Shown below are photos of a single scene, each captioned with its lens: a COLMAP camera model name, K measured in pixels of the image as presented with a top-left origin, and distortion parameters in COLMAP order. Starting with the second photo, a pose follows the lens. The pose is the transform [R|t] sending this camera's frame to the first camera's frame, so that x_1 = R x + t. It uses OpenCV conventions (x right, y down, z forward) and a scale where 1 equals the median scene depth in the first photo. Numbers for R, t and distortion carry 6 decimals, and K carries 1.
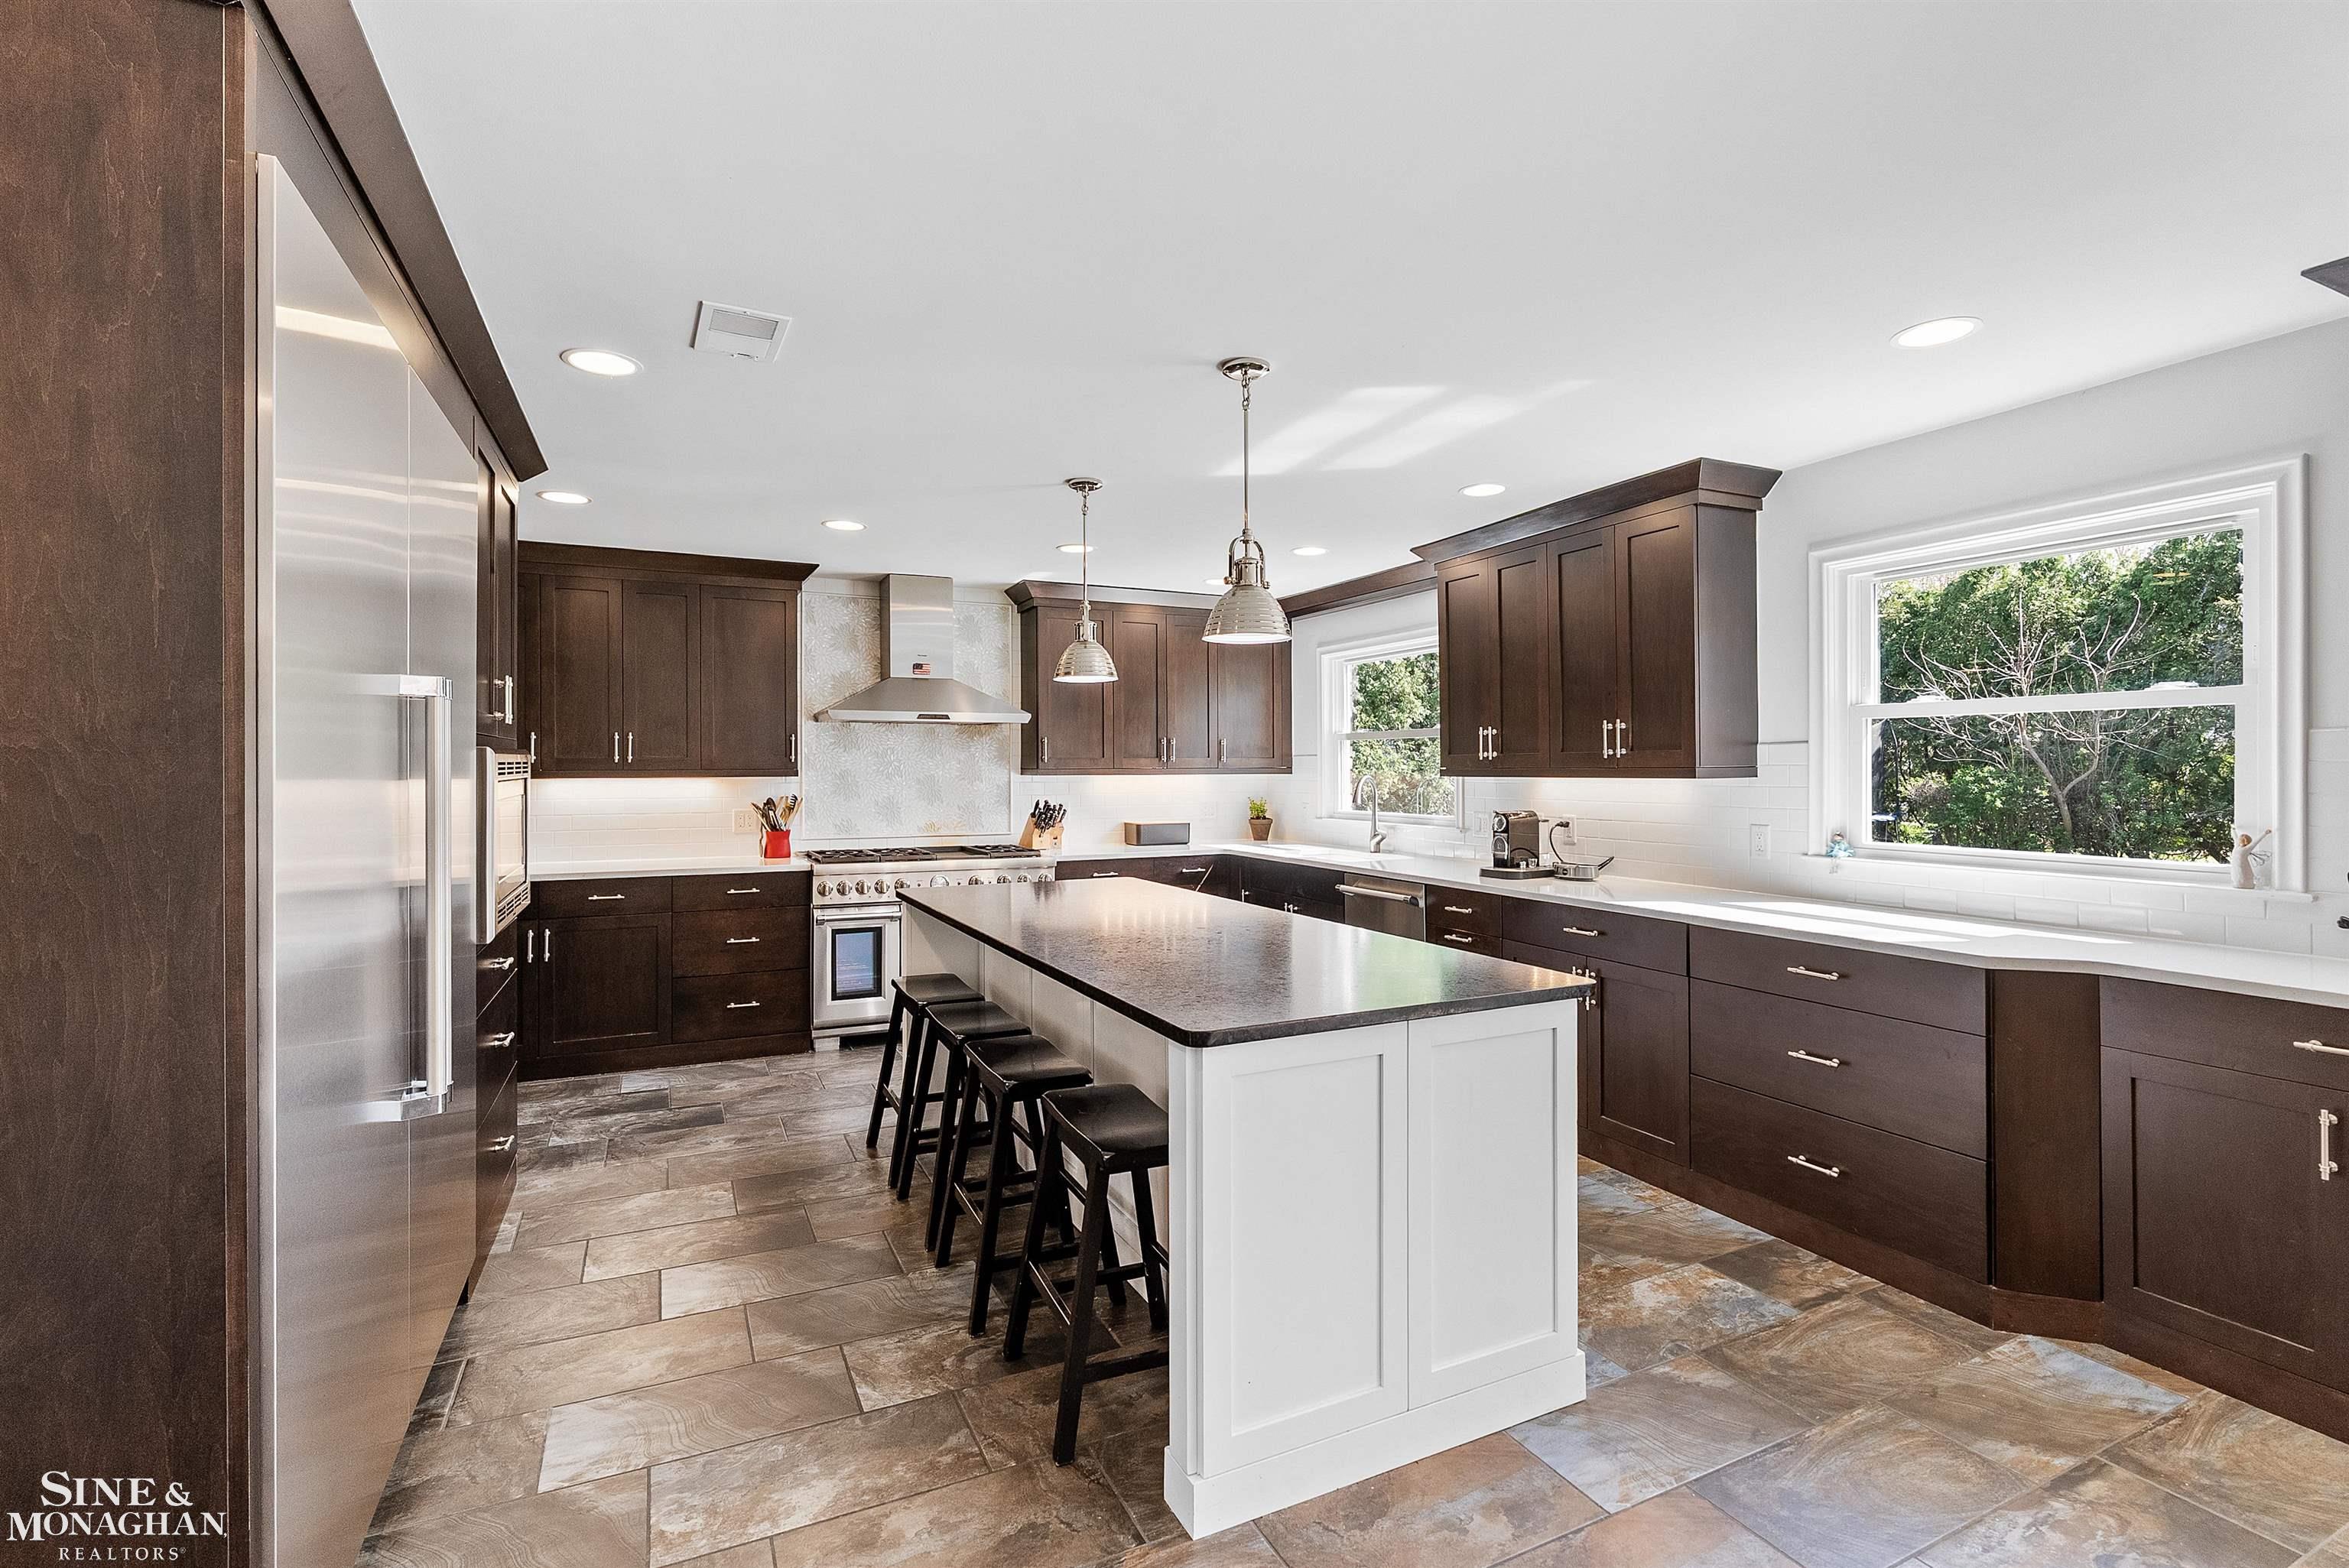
lens RADIAL K [[1079.6, 0, 1178.5], [0, 1079.6, 773.3], [0, 0, 1]] dist [0.004650, 0.000350]
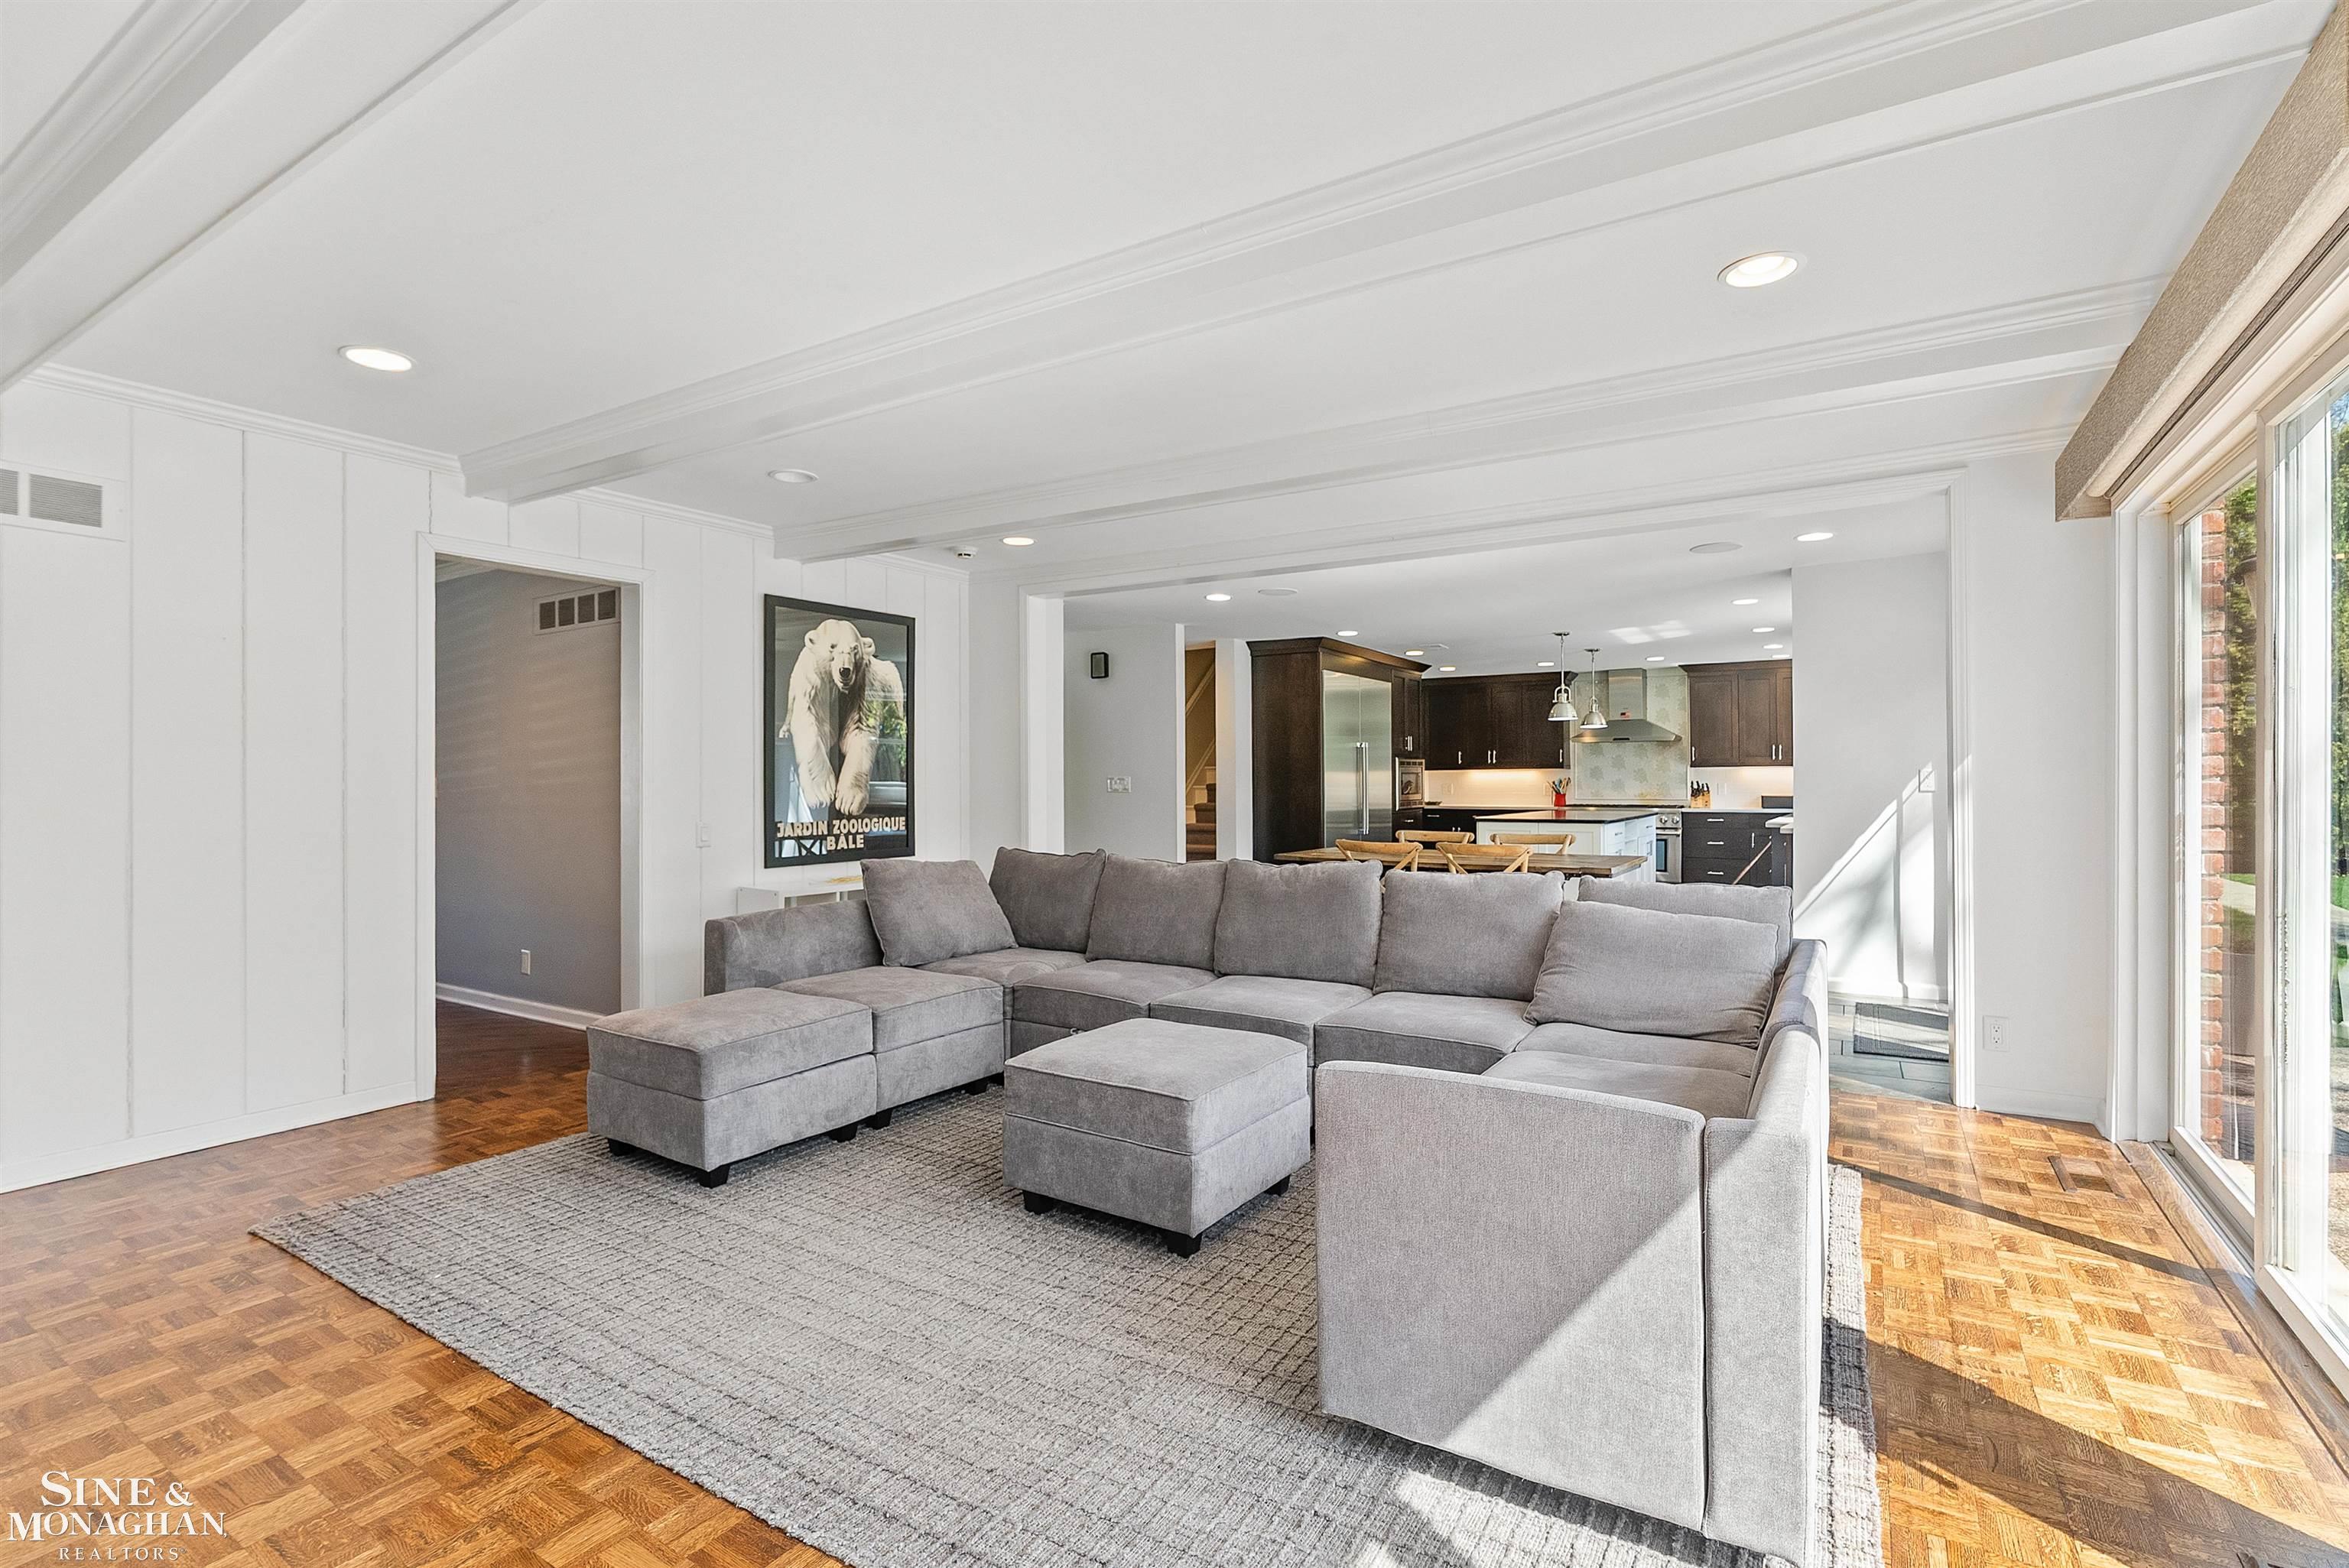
lens RADIAL K [[1079.6, 0, 1176.2], [0, 1079.6, 784.0], [0, 0, 1]] dist [0.004650, 0.000350]
pose [[0.532910, -0.000225, -0.846172, 1.007292], [-0.000830, 0.999999, -0.000789, 0.033503], [0.846171, 0.001123, 0.532910, -0.774057]]
